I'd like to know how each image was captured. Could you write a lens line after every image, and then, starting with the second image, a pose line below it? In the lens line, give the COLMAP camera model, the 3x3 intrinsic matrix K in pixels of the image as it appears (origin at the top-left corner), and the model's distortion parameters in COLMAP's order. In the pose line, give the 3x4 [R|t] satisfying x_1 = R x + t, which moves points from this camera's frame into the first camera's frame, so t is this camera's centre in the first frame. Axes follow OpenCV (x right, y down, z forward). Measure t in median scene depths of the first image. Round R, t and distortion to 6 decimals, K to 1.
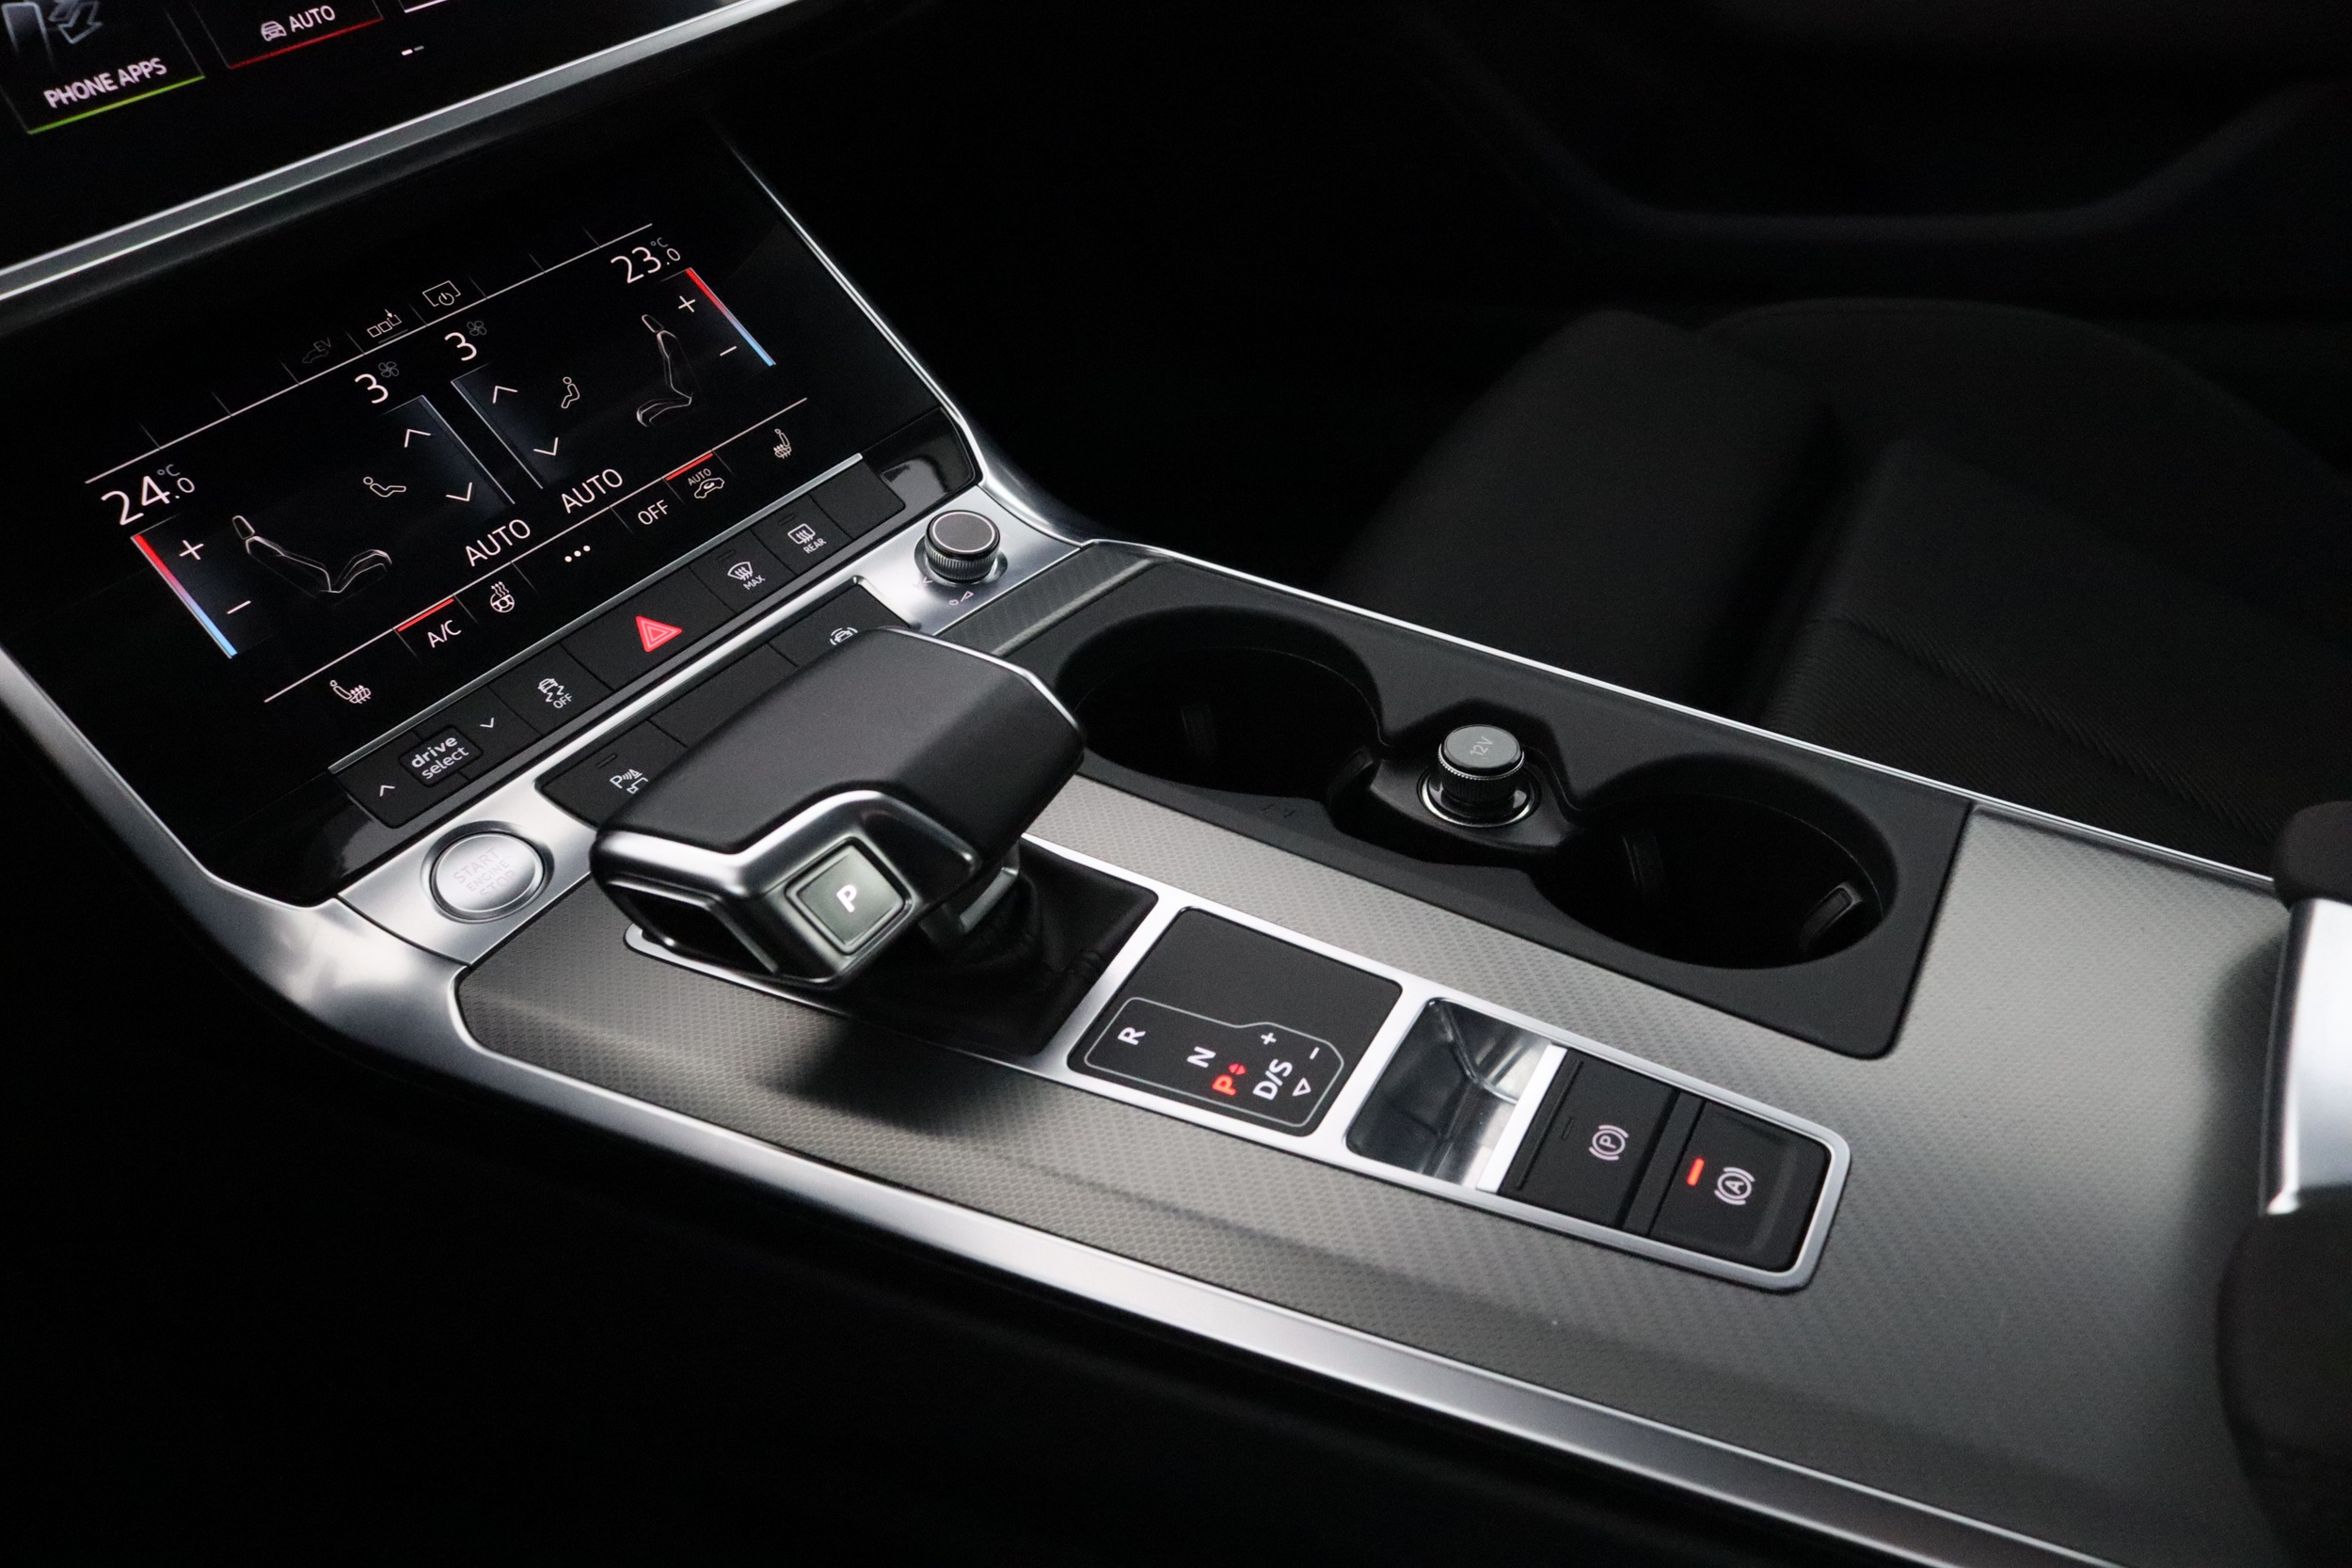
lens RADIAL K [[1925.4, 0, 1134.6], [0, 1925.4, 830.2], [0, 0, 1]] dist [-0.158601, 0.124668]
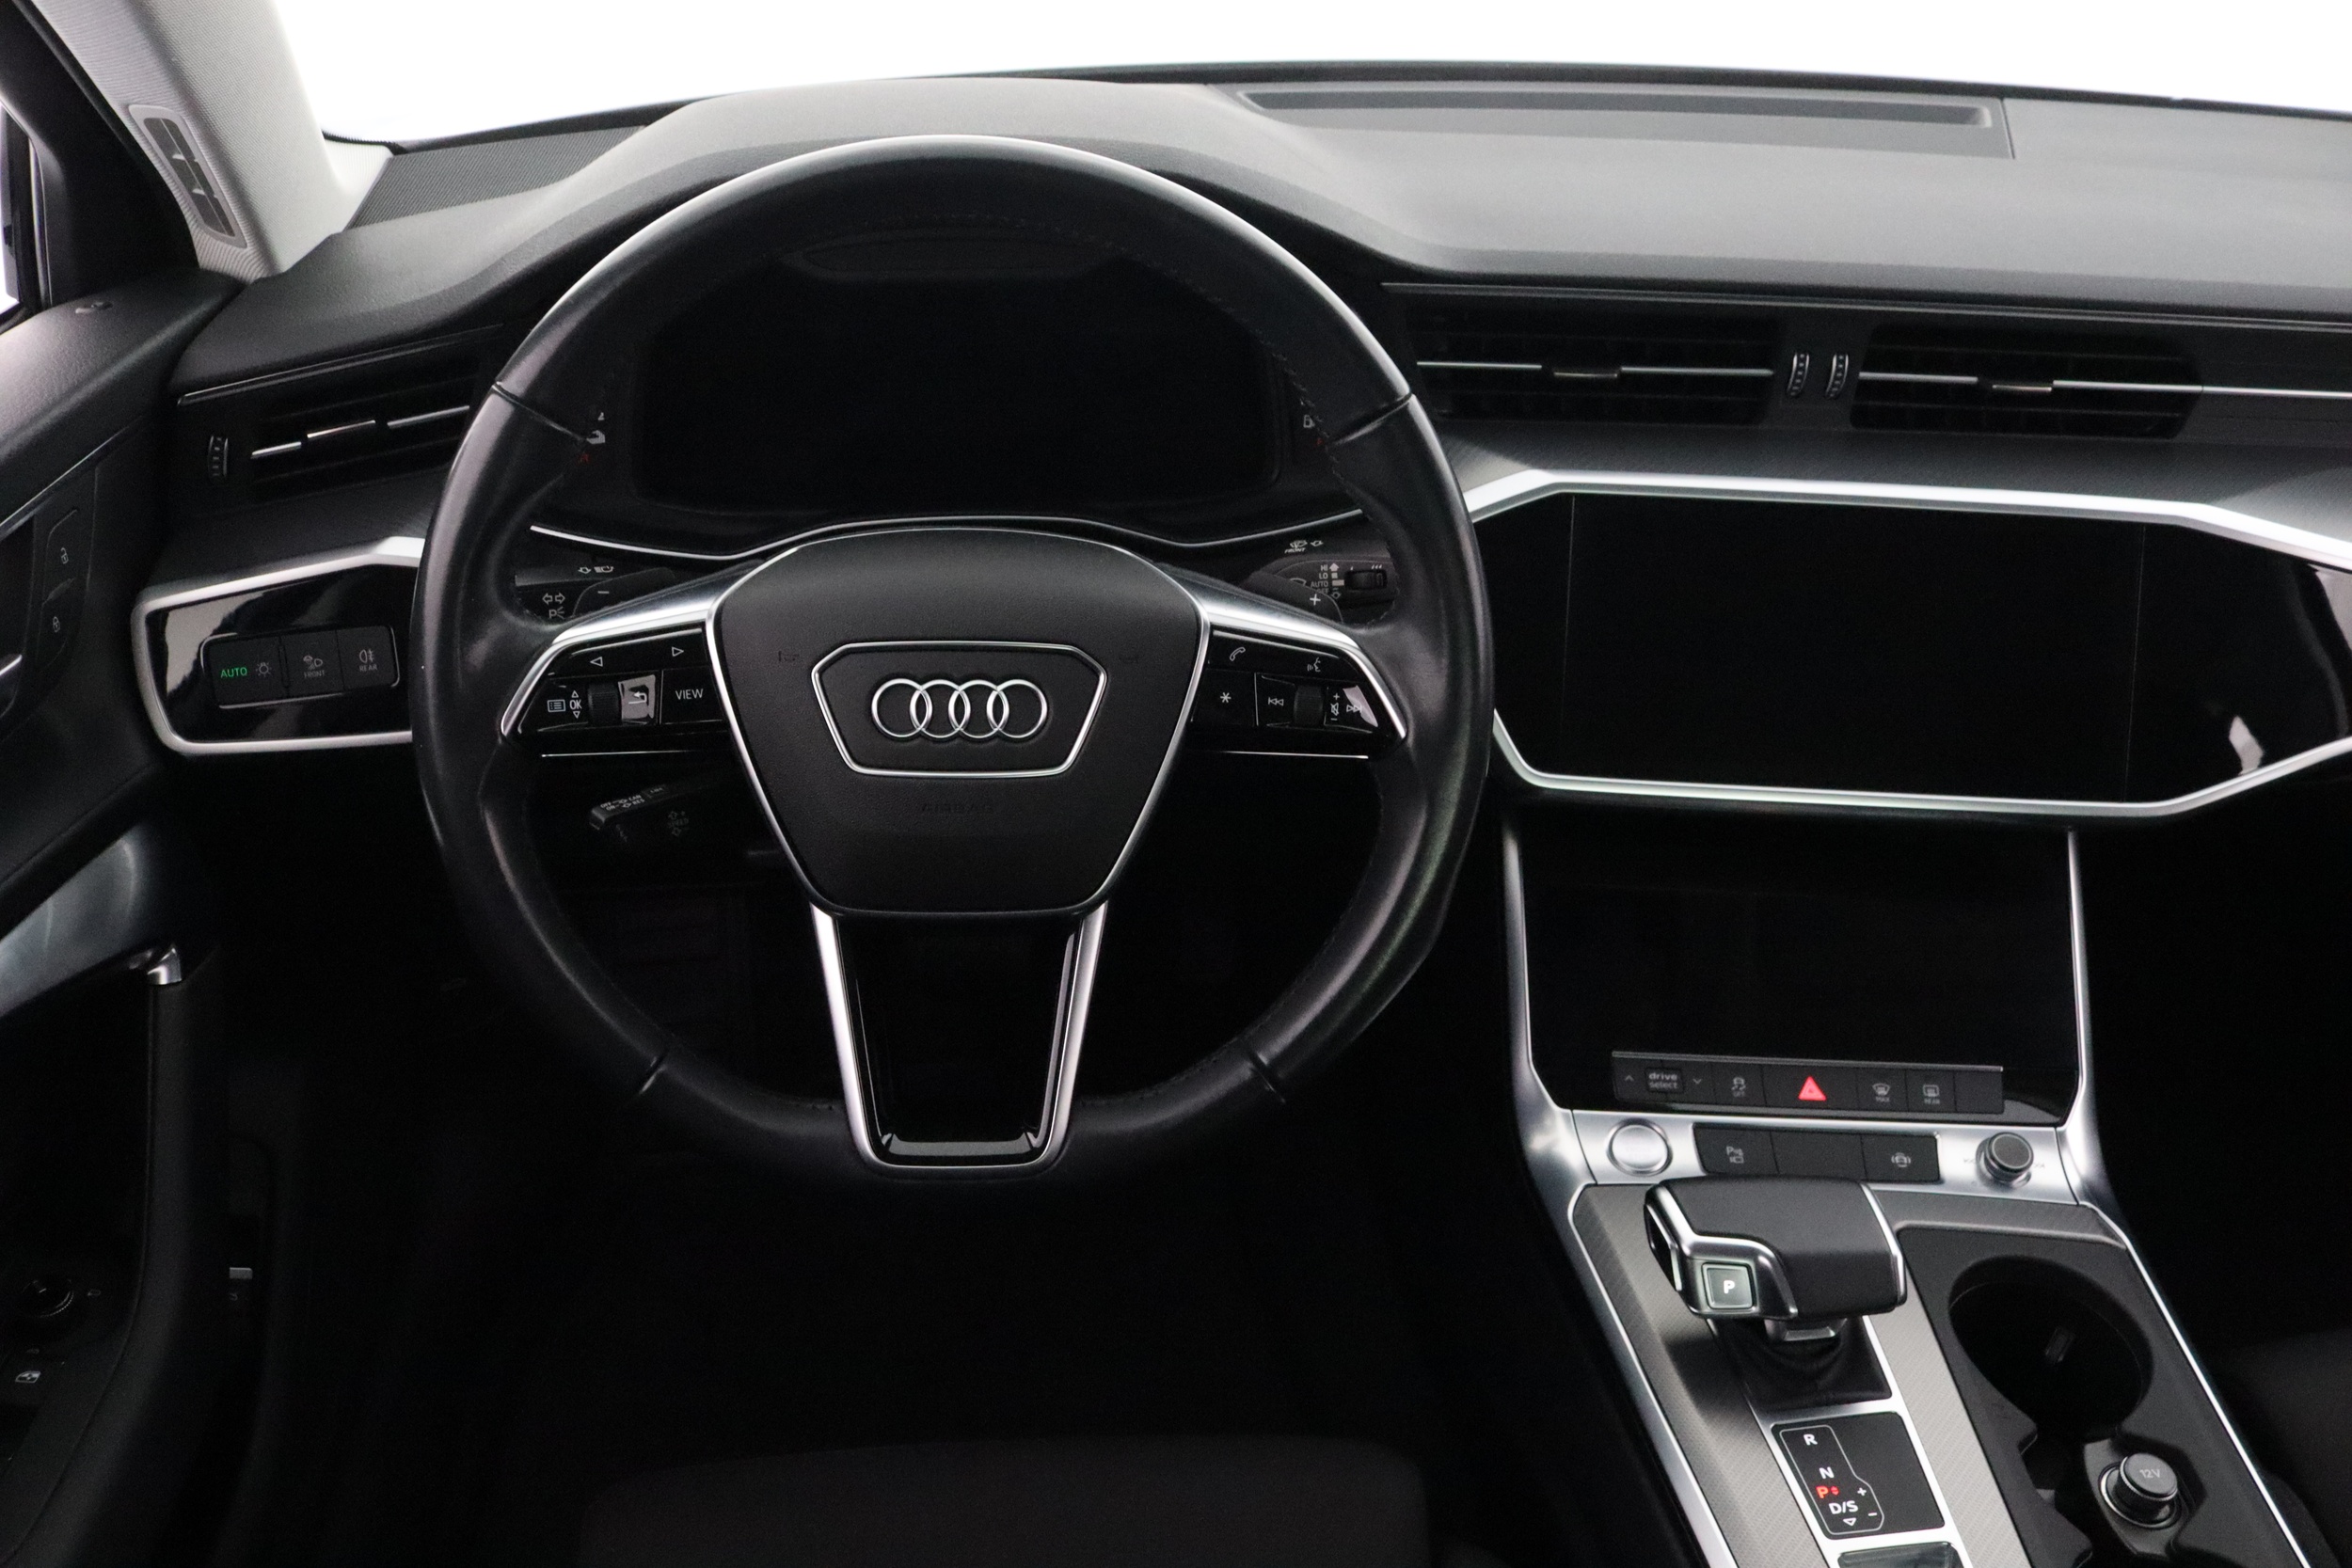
lens RADIAL K [[1925.4, 0, 1134.6], [0, 1925.4, 830.2], [0, 0, 1]] dist [-0.158601, 0.124668]
pose [[0.560361, 0.522653, -0.642519, 0.400206], [-0.546282, 0.816322, 0.187602, -0.296093], [0.622553, 0.245872, 0.742951, -0.752589]]
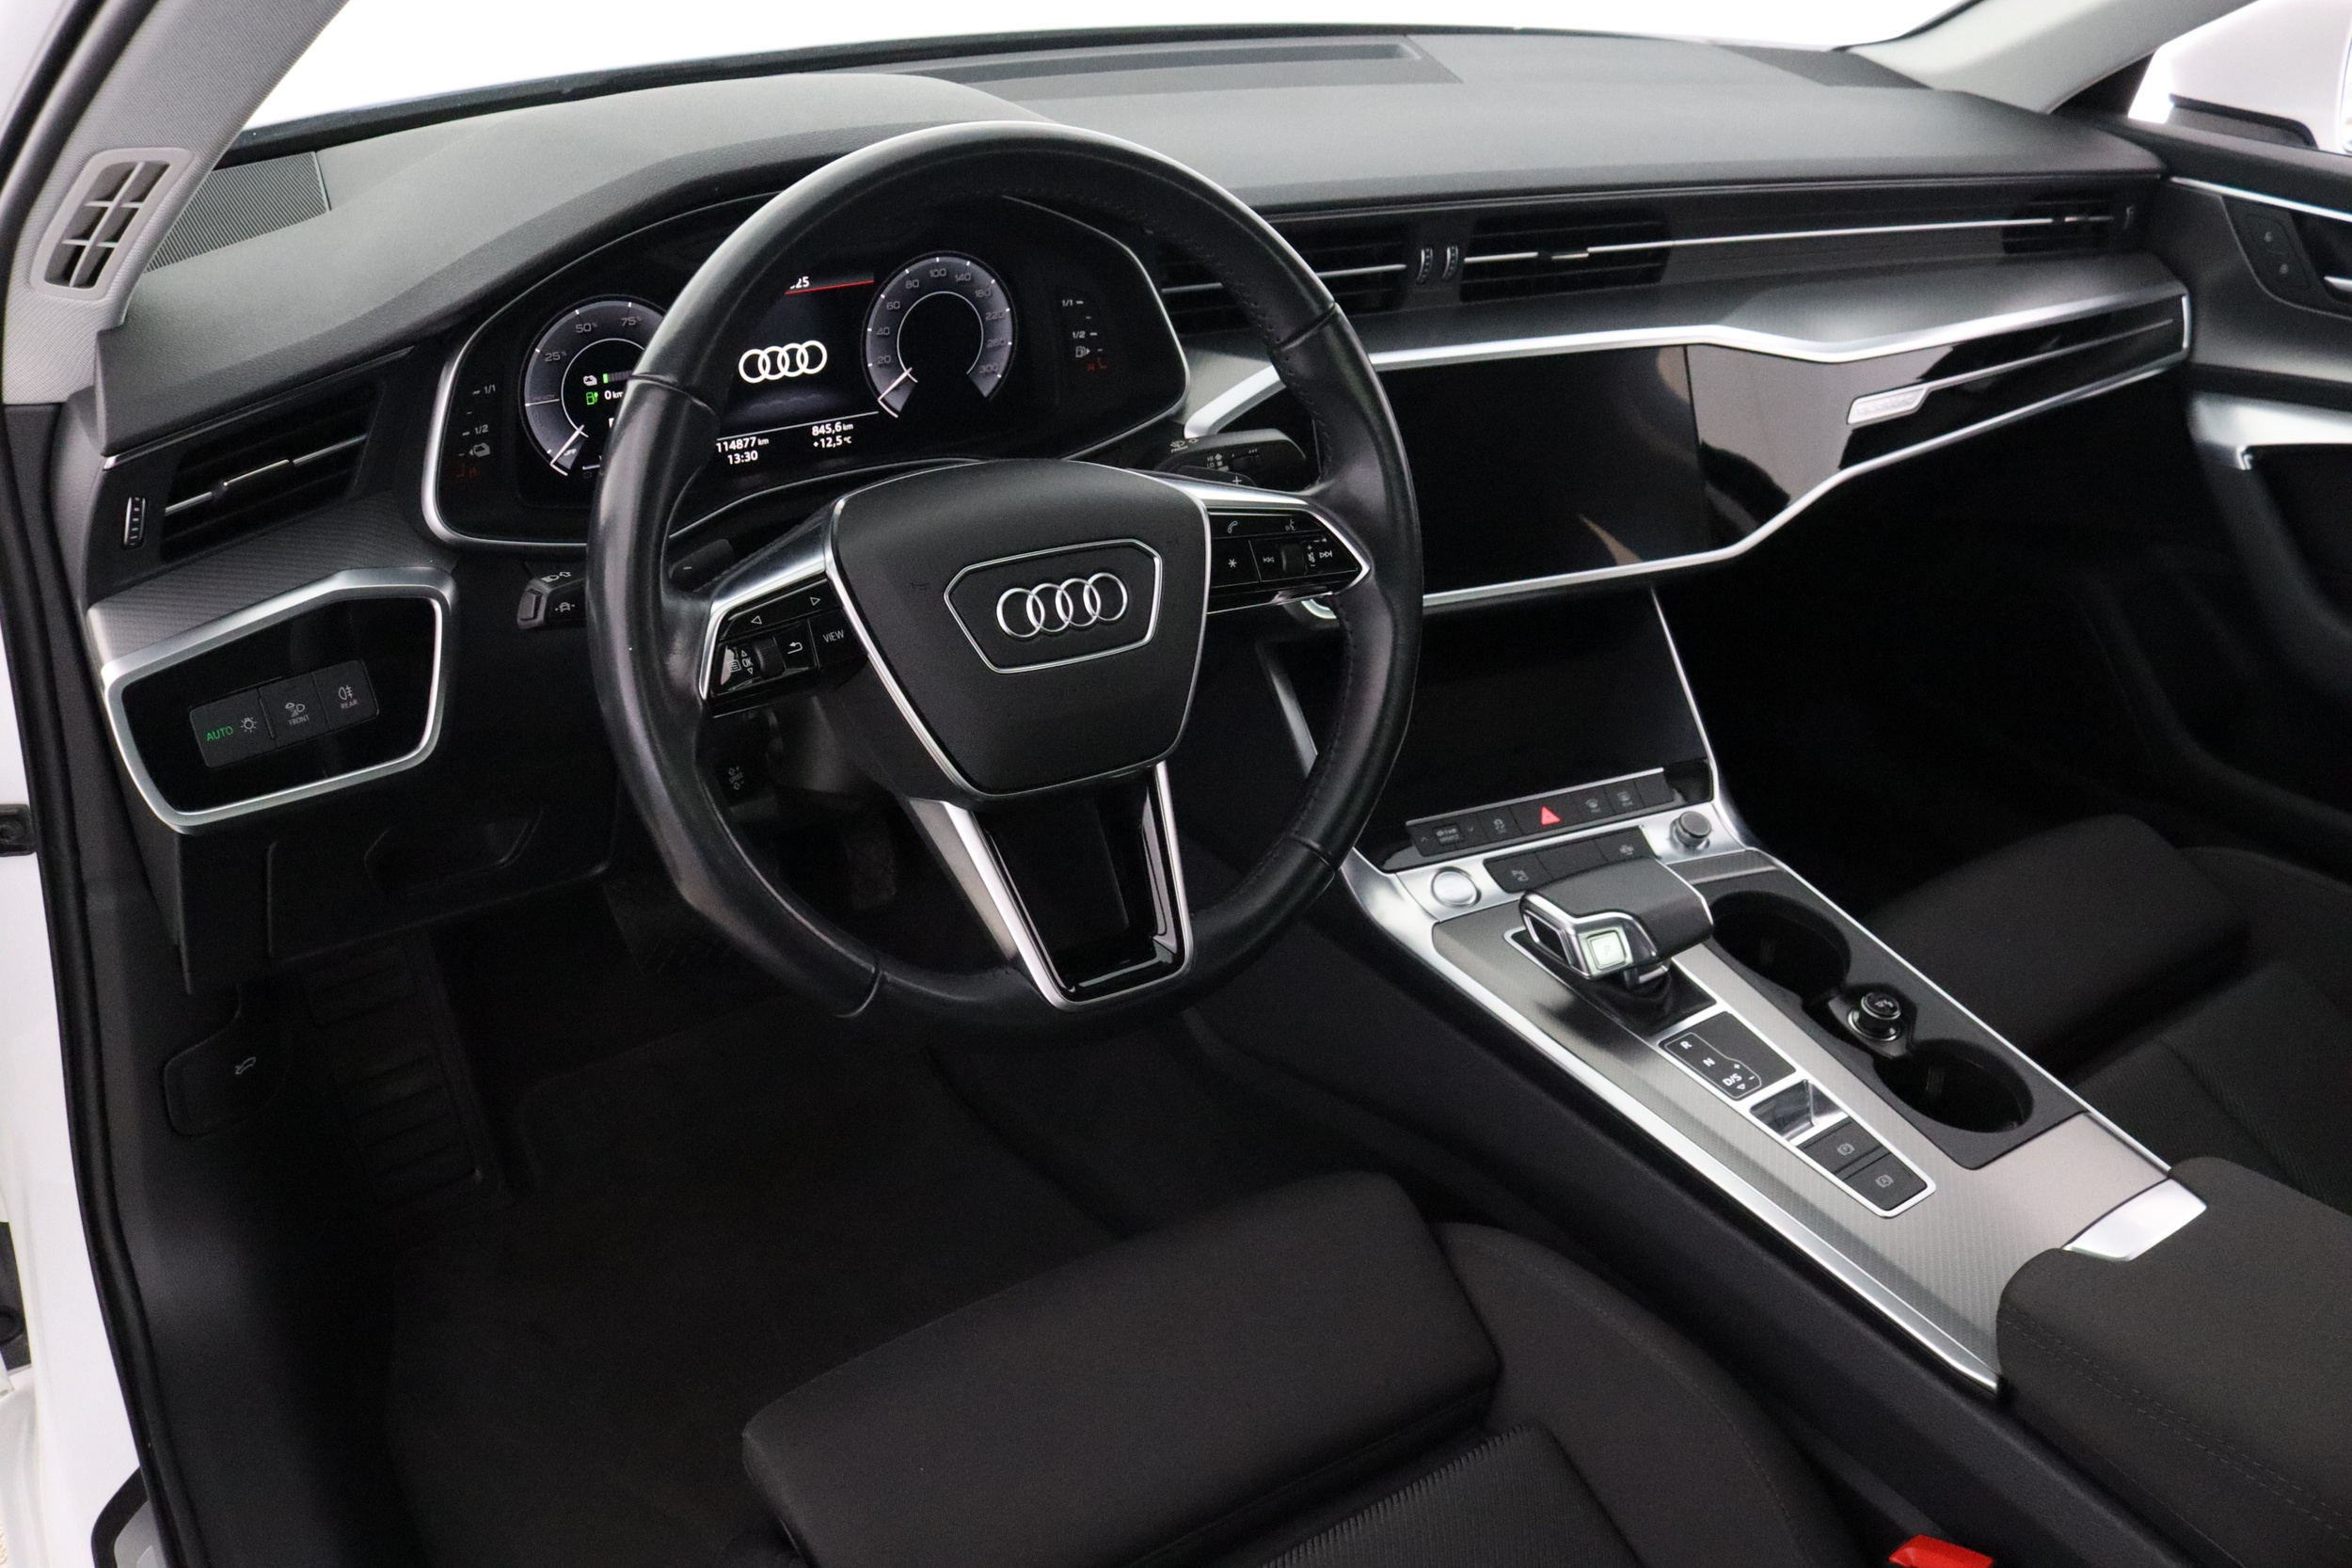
lens RADIAL K [[1925.4, 0, 1134.6], [0, 1925.4, 830.2], [0, 0, 1]] dist [-0.158601, 0.124668]
pose [[0.874604, 0.363059, -0.321335, 0.051586], [-0.384157, 0.923265, -0.002447, 0.106334], [0.295789, 0.125583, 0.946963, -1.310601]]
